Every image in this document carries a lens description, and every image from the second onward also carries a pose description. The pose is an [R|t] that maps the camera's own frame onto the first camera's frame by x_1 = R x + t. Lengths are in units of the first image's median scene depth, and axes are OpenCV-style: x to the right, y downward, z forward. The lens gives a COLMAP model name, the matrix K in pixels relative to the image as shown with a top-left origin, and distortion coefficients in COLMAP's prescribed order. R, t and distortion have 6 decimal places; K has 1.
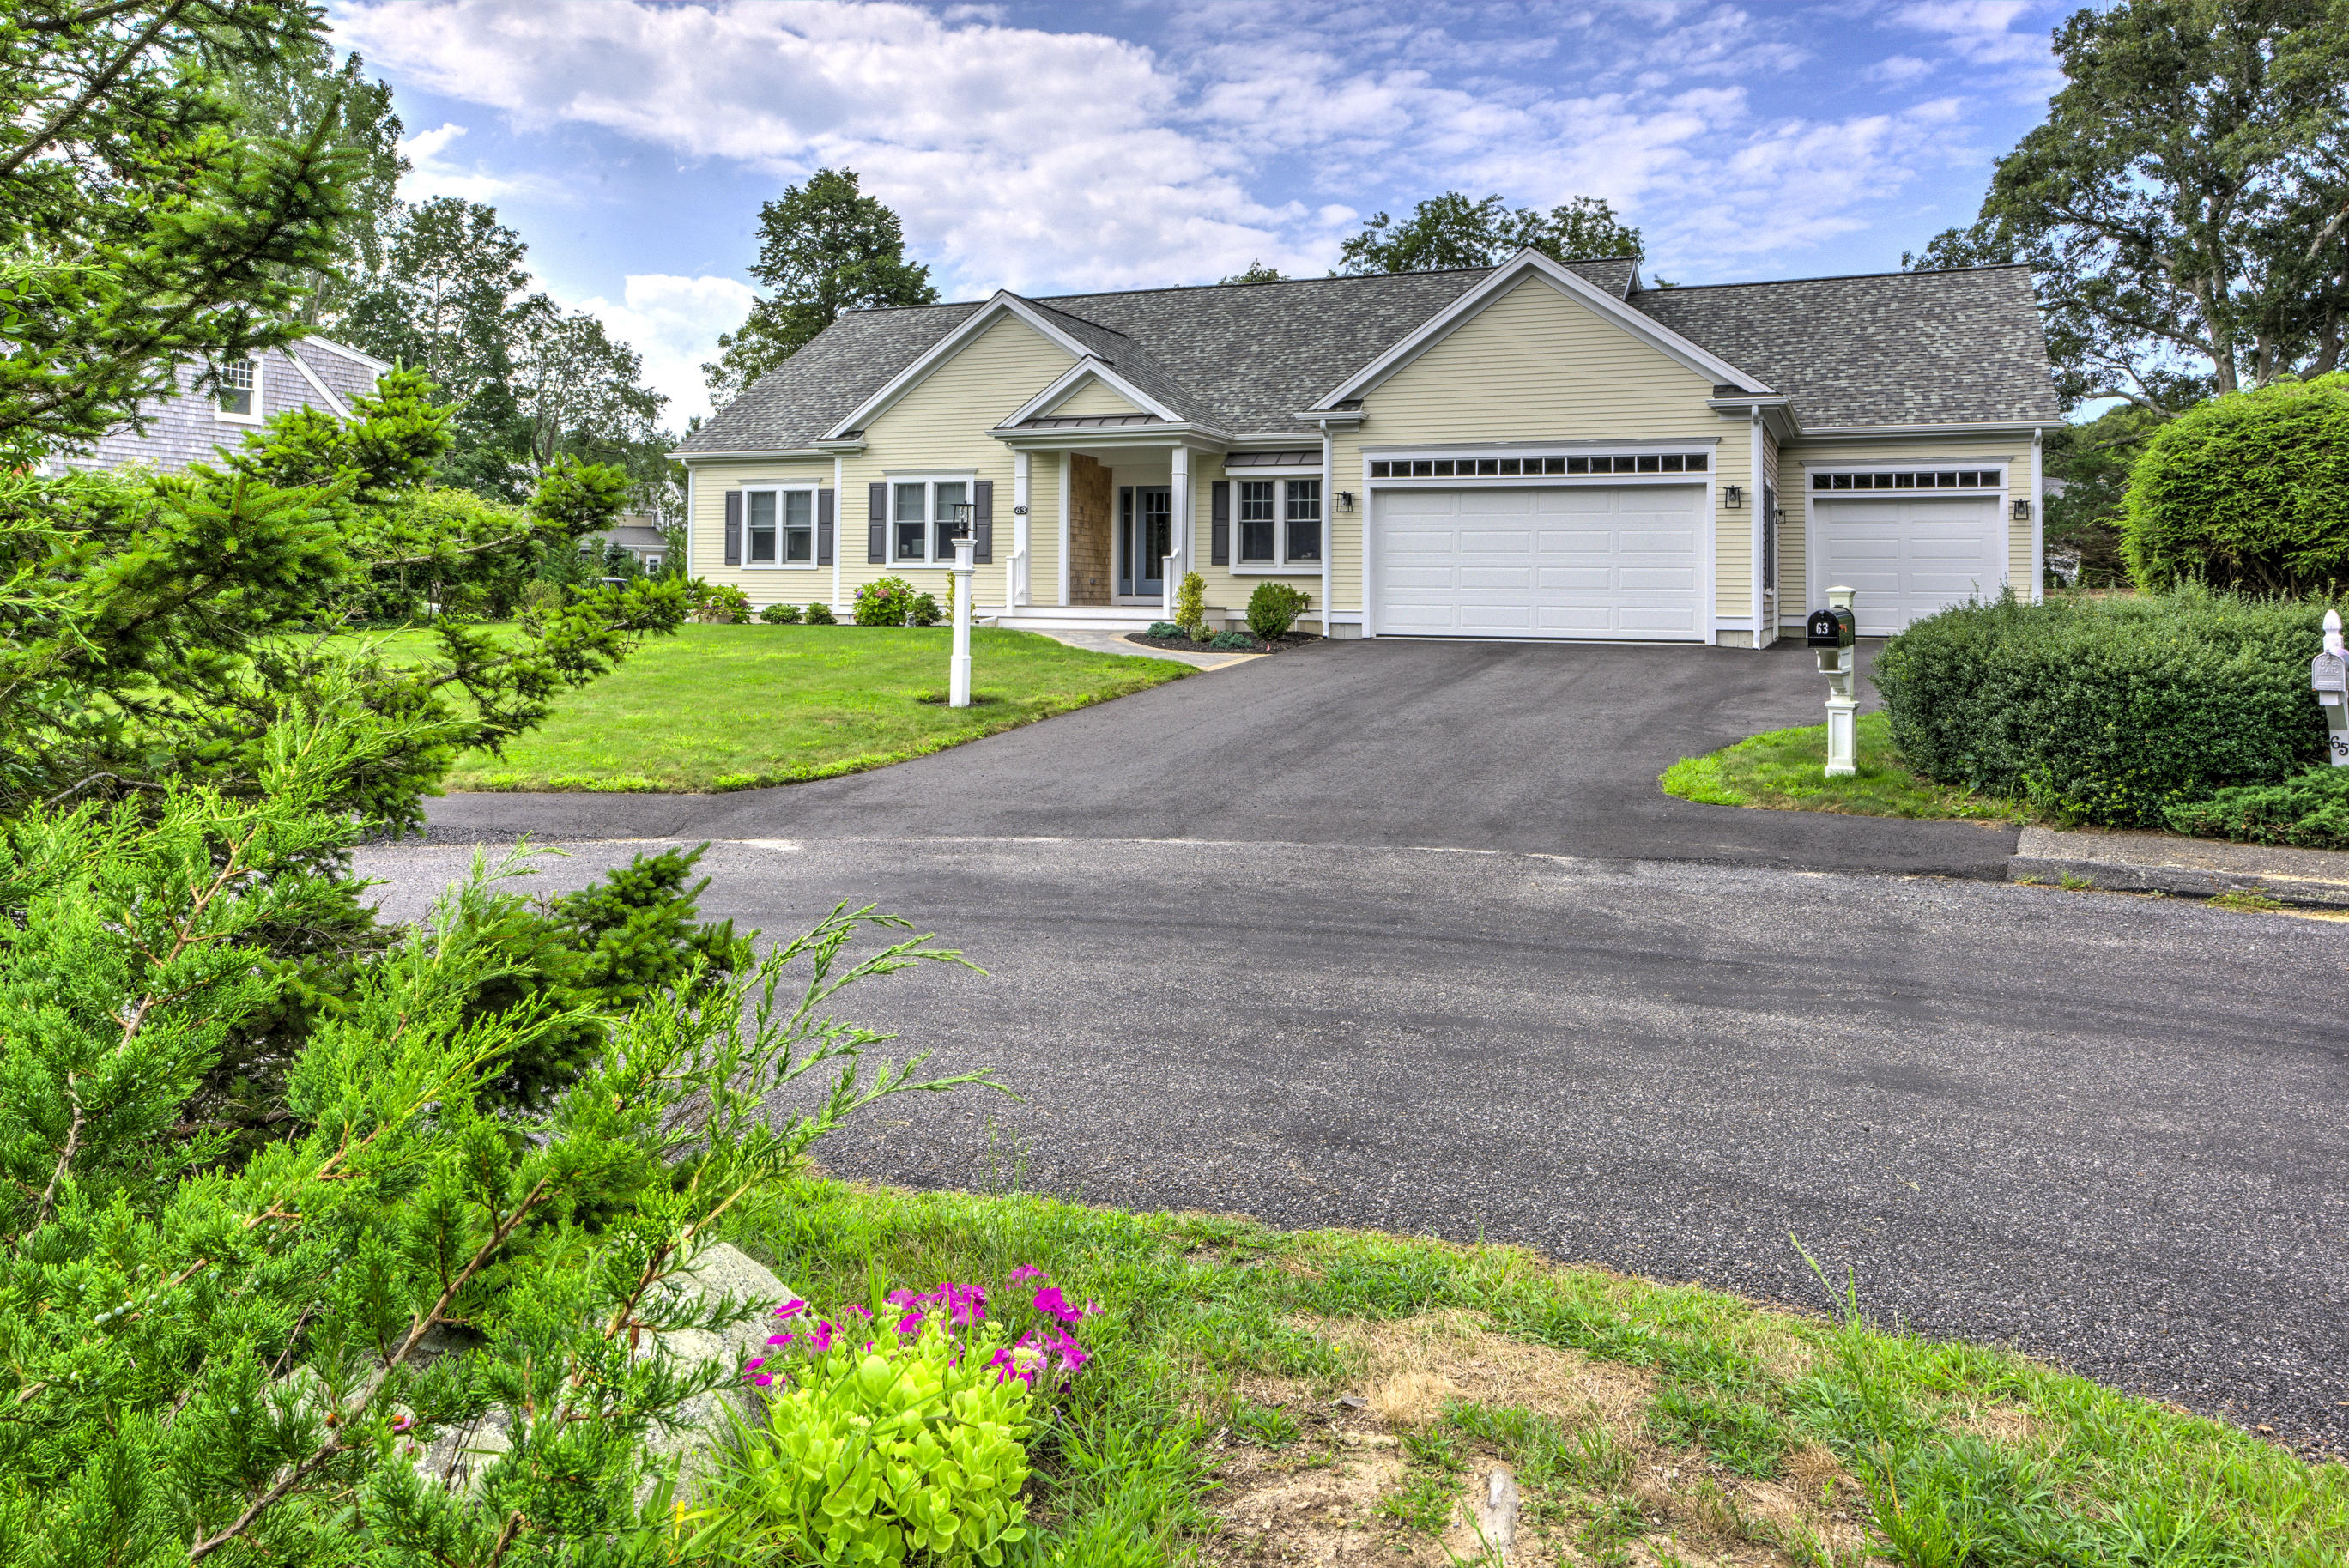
lens RADIAL K [[1647.5, 0, 1180.0], [0, 1647.5, 541.1], [0, 0, 1]] dist [-0.002307, -0.000372]
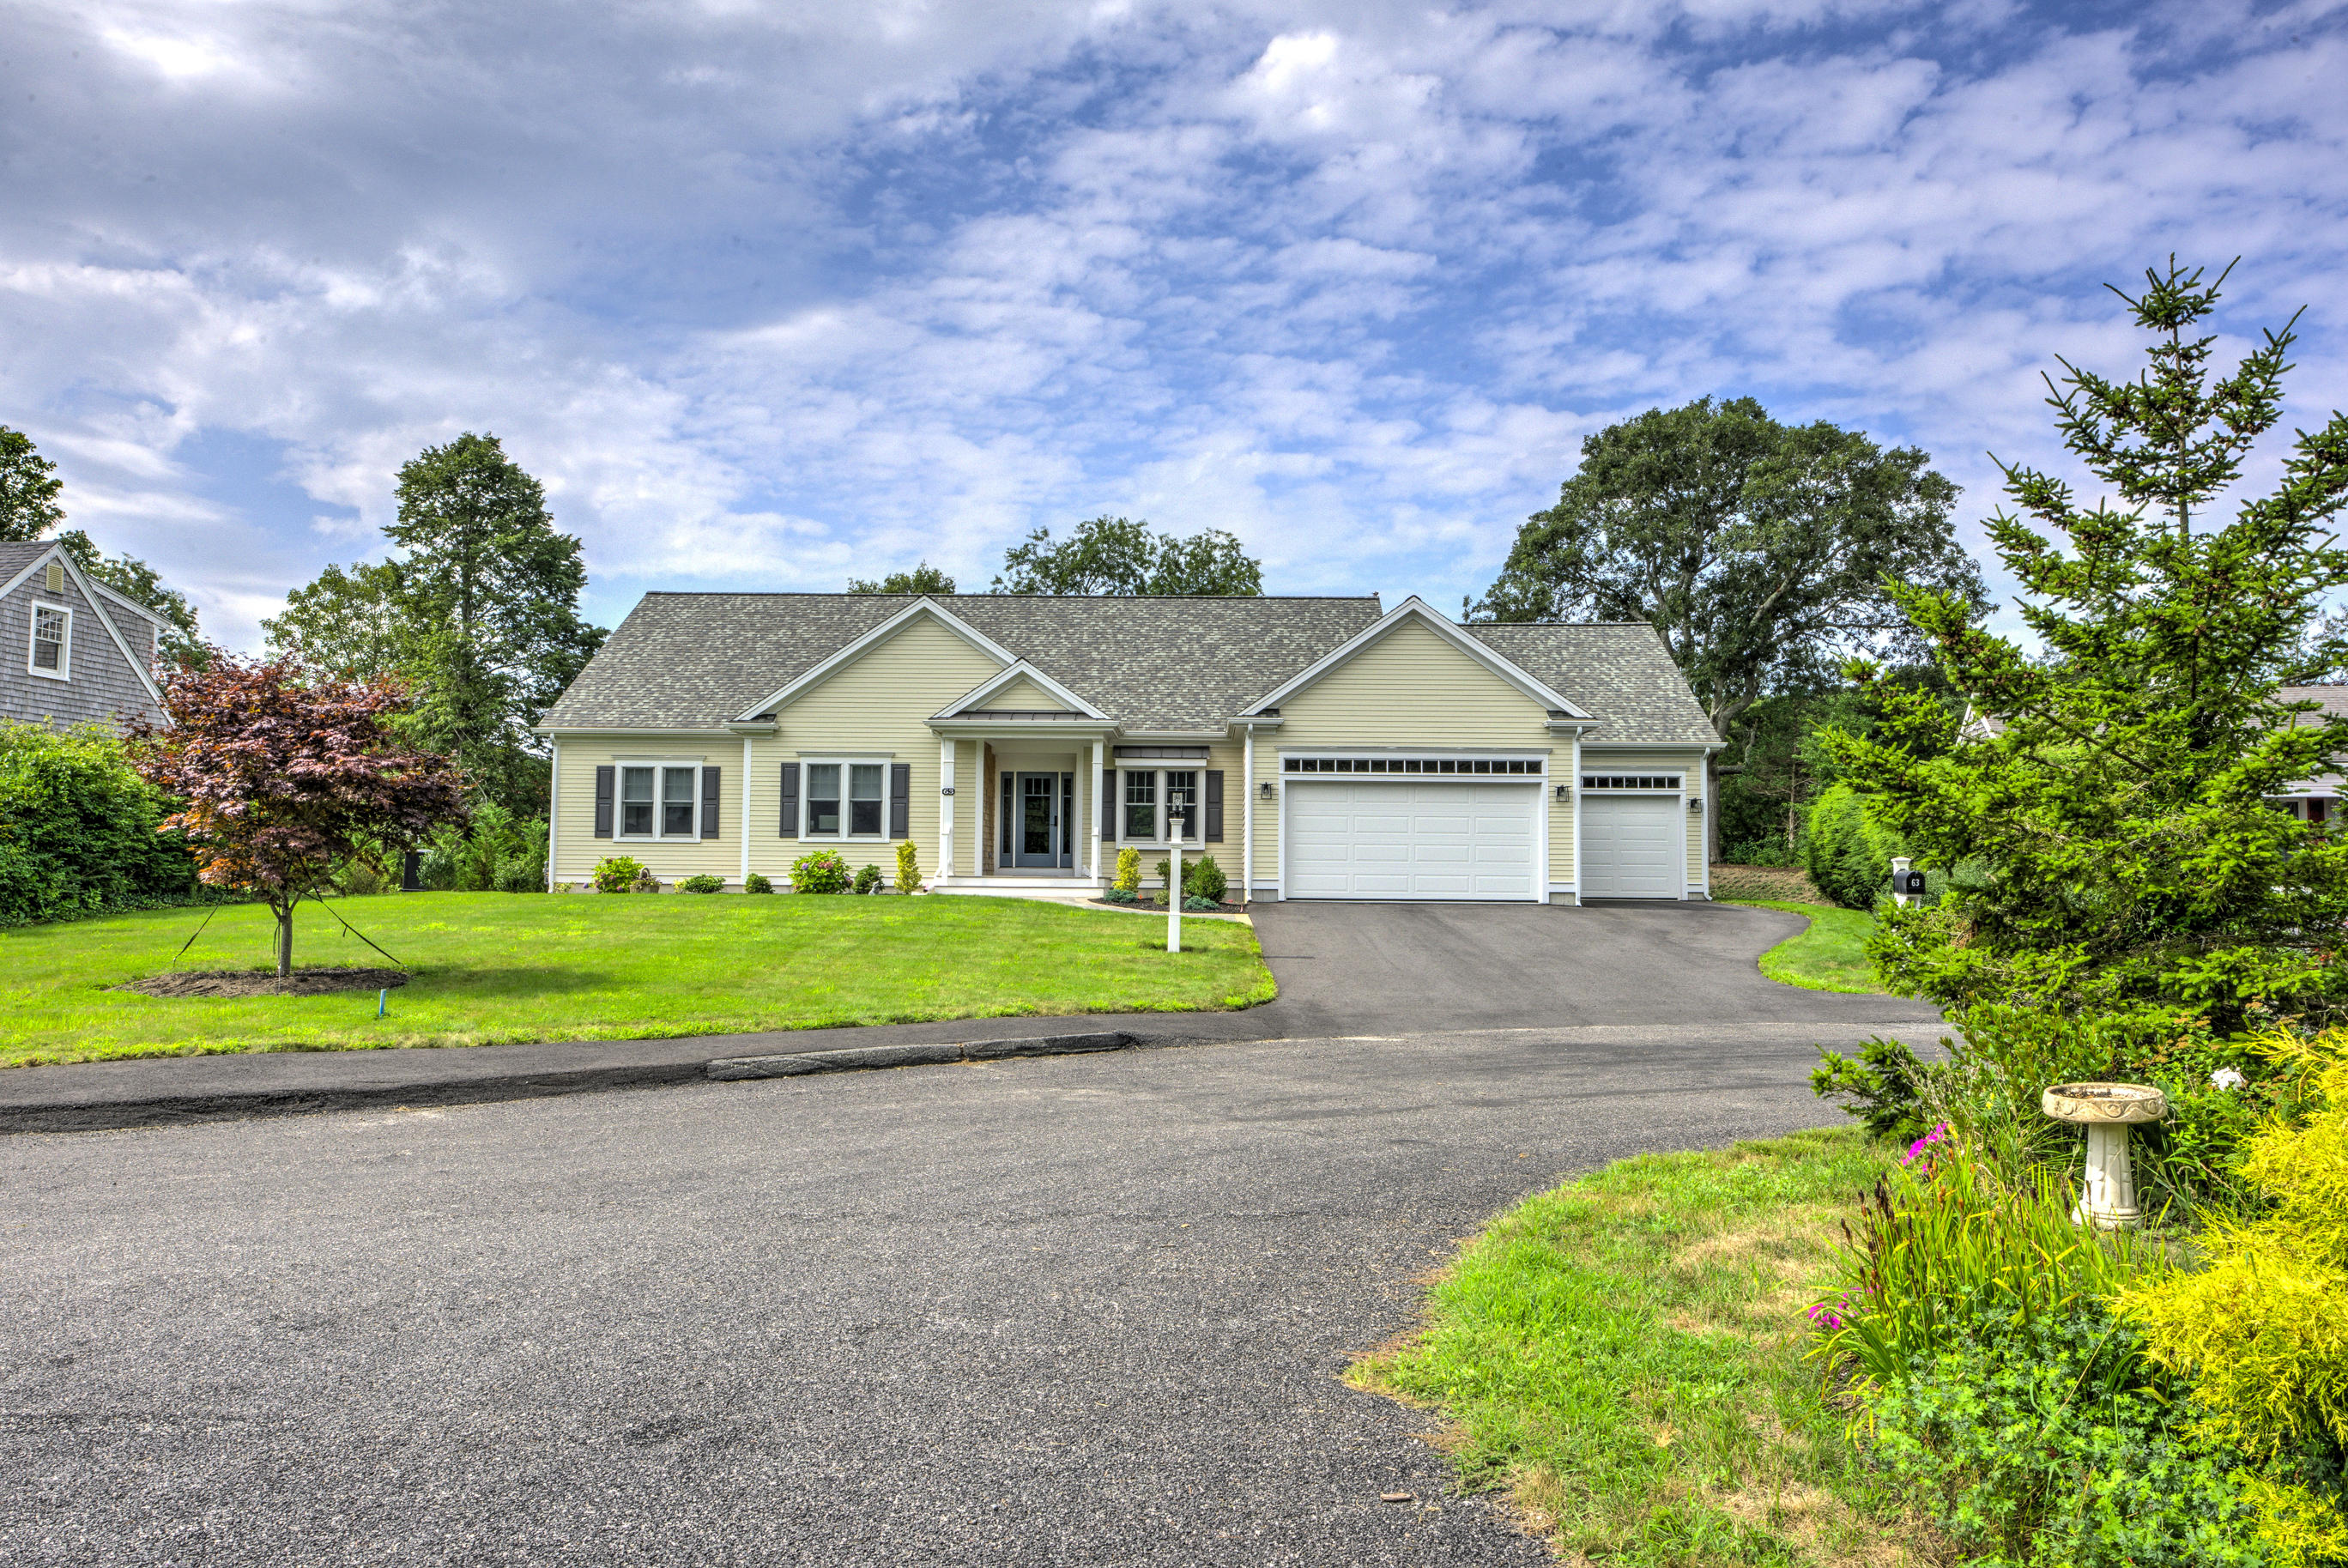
lens RADIAL K [[1584.1, 0, 1224.5], [0, 1584.1, 780.7], [0, 0, 1]] dist [-0.001297, 0.000616]
pose [[0.923063, 0.021790, 0.384031, -0.335923], [-0.012283, 0.999555, -0.027191, 0.001099], [-0.384452, 0.020382, 0.922920, -0.075552]]
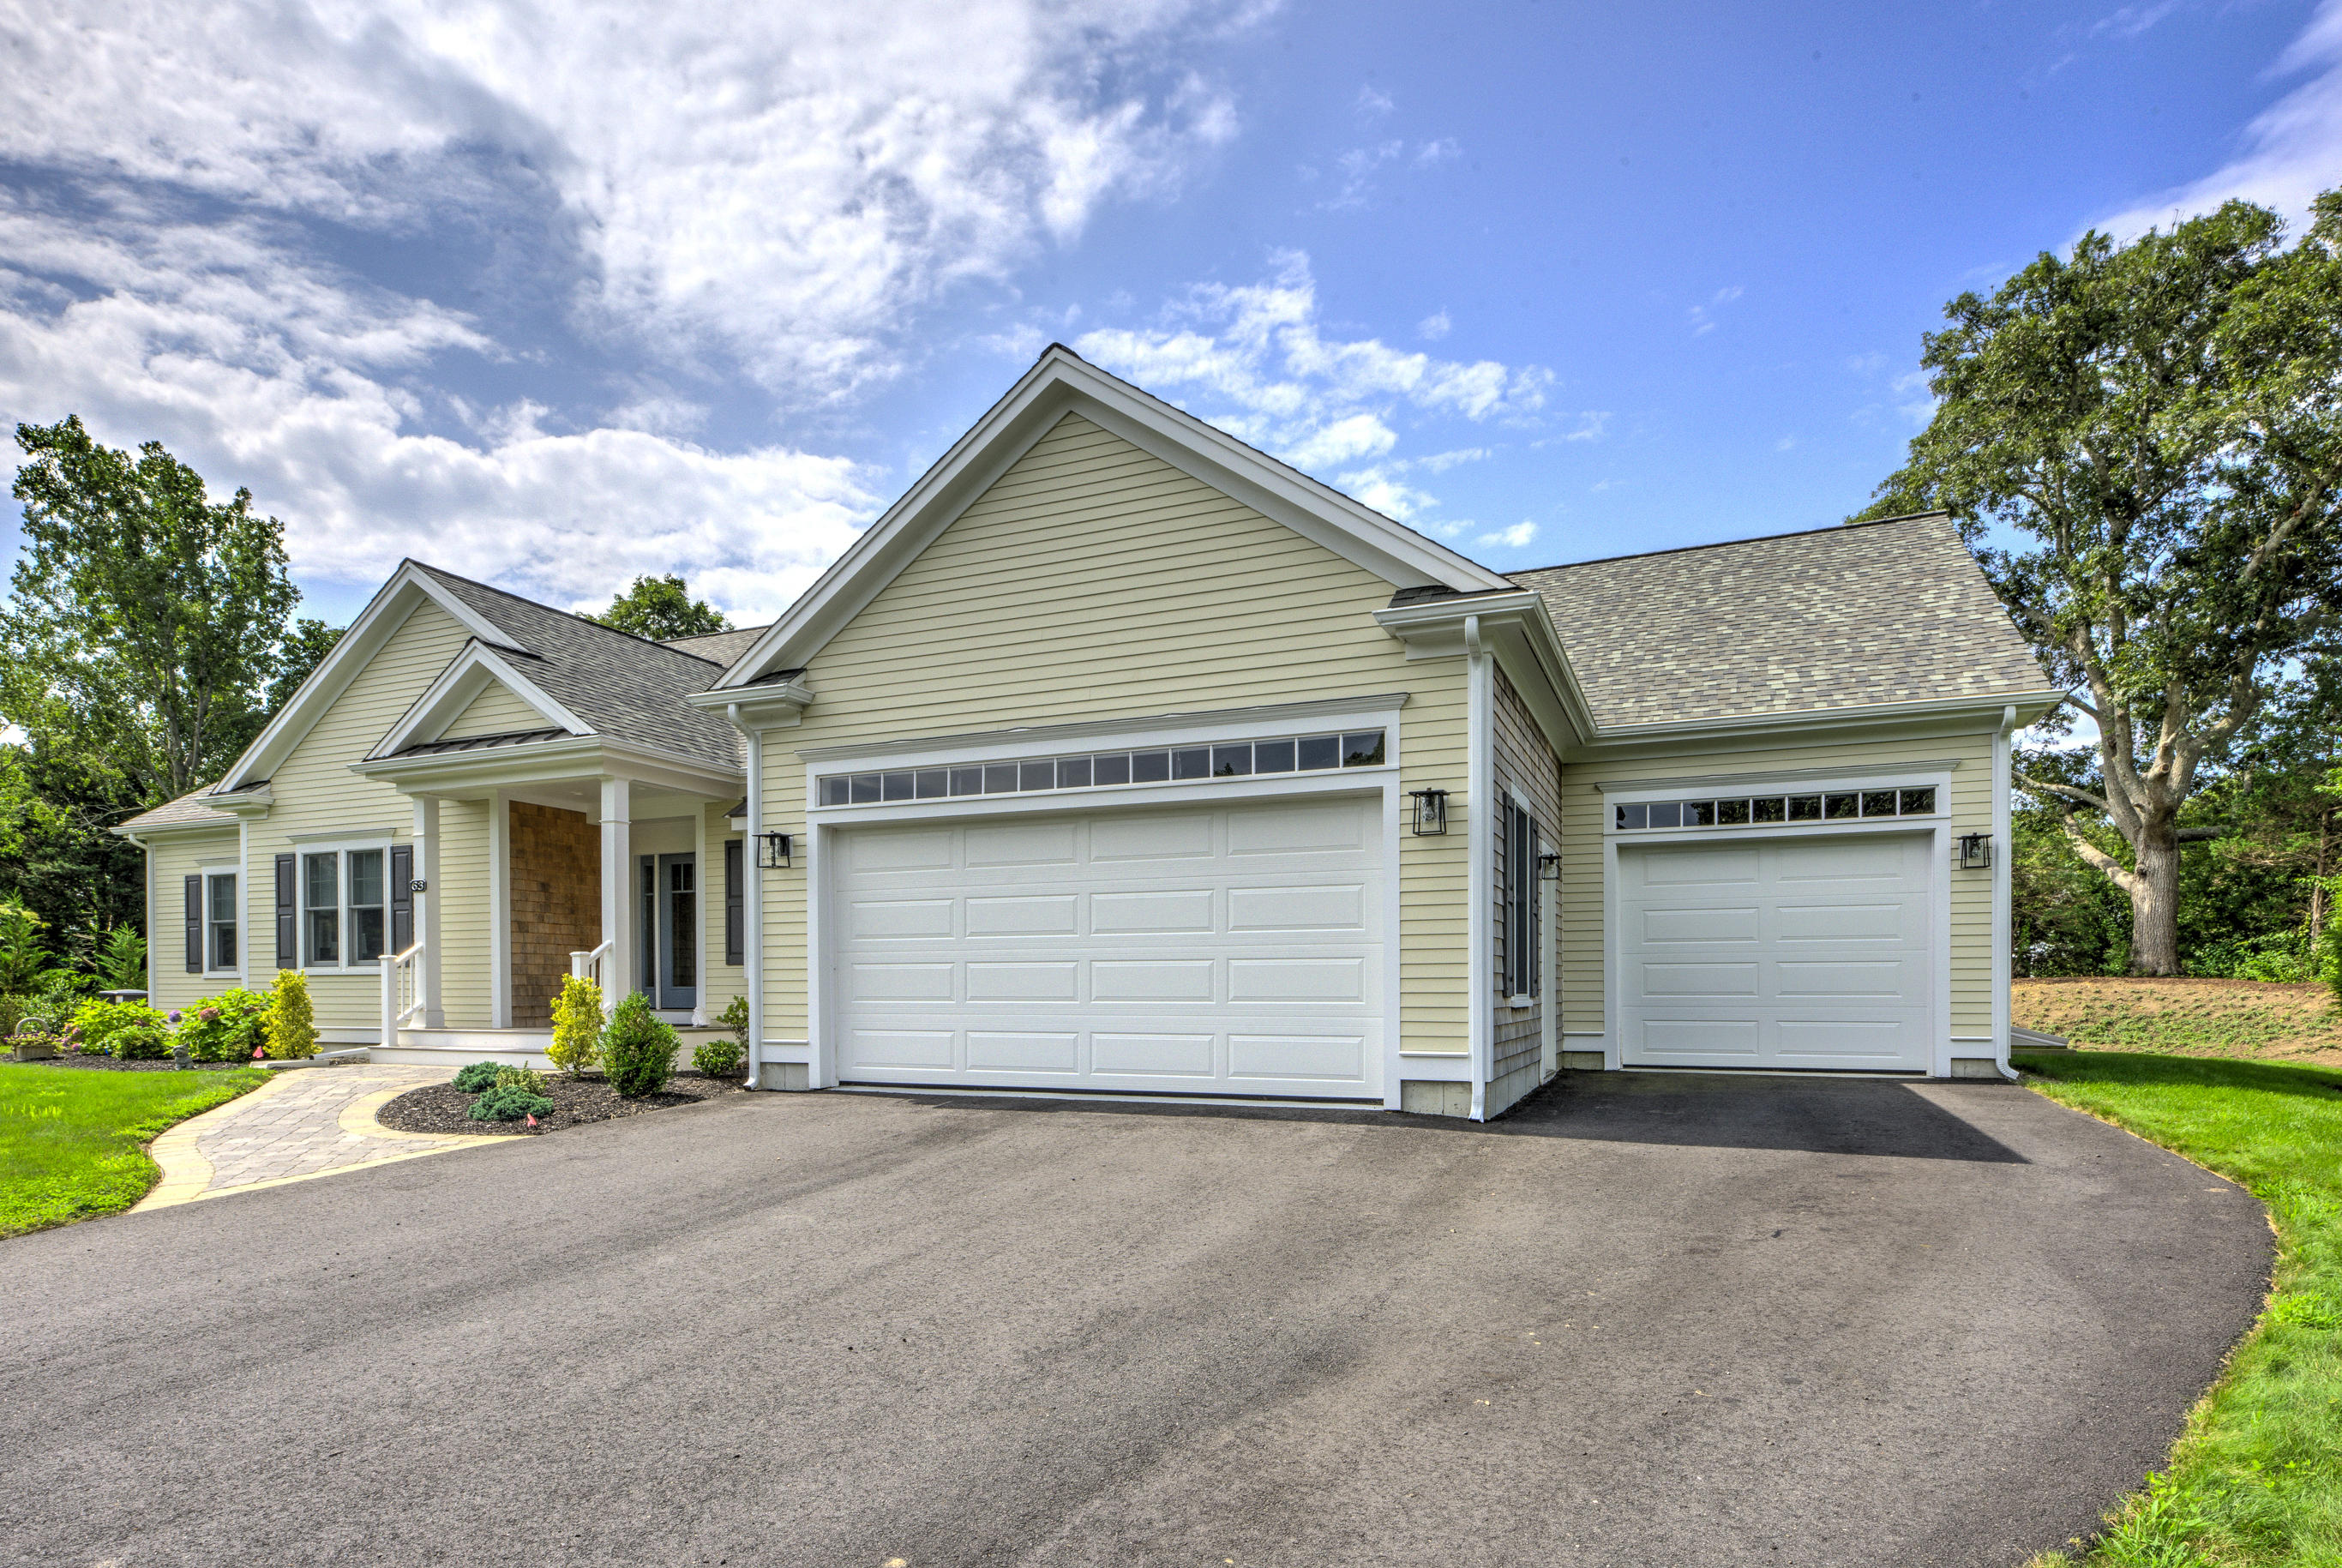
lens RADIAL K [[1253.4, 0, 1135.5], [0, 1253.4, 998.0], [0, 0, 1]] dist [-0.001266, -0.000928]
pose [[0.999455, -0.011510, -0.030933, 0.206566], [0.012713, 0.999159, 0.038984, 0.010429], [0.030459, -0.039356, 0.998761, 0.495955]]
